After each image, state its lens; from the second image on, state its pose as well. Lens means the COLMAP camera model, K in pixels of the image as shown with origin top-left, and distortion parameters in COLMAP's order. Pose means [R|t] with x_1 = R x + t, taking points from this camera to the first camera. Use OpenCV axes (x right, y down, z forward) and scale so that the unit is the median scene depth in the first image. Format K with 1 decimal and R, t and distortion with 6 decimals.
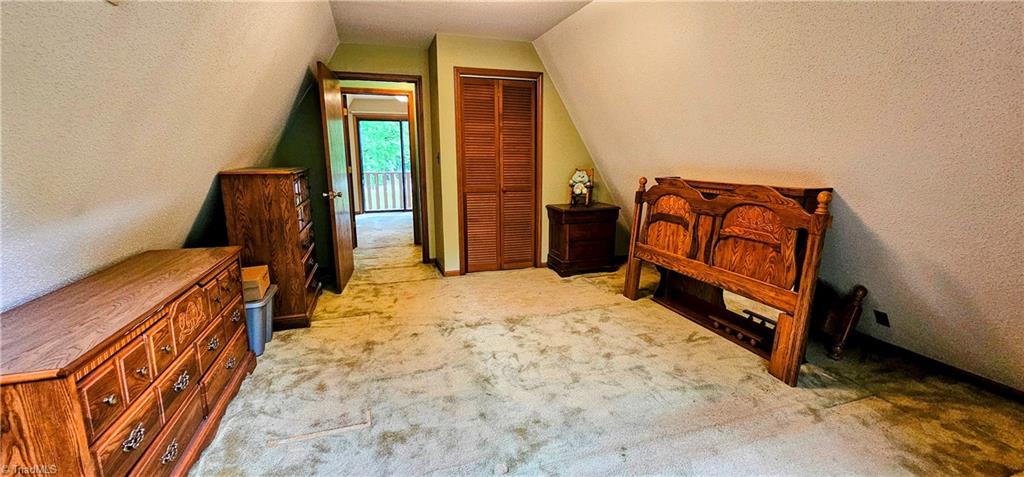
lens RADIAL K [[412.2, 0, 515.1], [0, 412.2, 236.3], [0, 0, 1]] dist [0.002366, 0.000249]
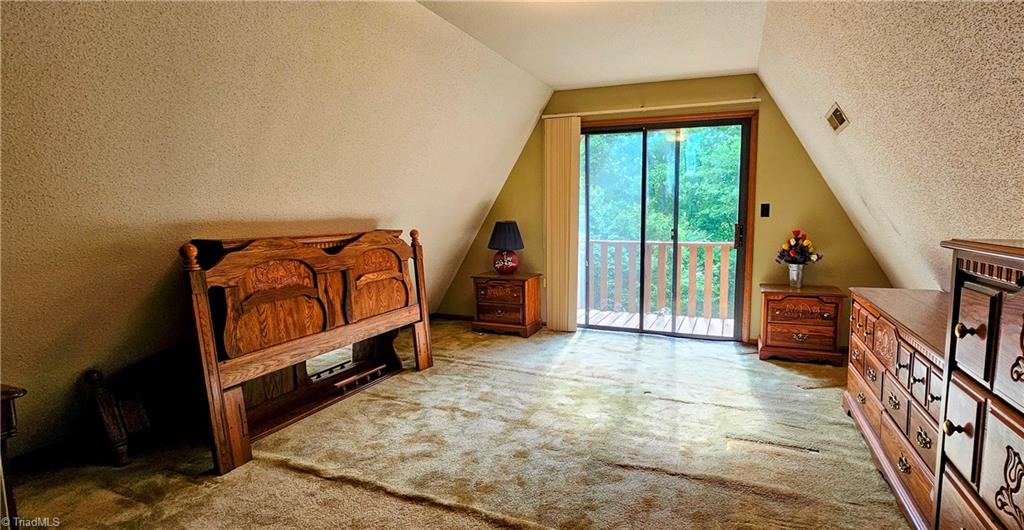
lens RADIAL K [[537.7, 0, 512.0], [0, 537.7, 265.0], [0, 0, 1]] dist [0.000021, -0.000005]
pose [[-0.744285, -0.061426, 0.665032, -0.568837], [0.131059, 0.962967, 0.235623, -0.285025], [-0.654877, 0.262529, -0.708671, 1.562249]]
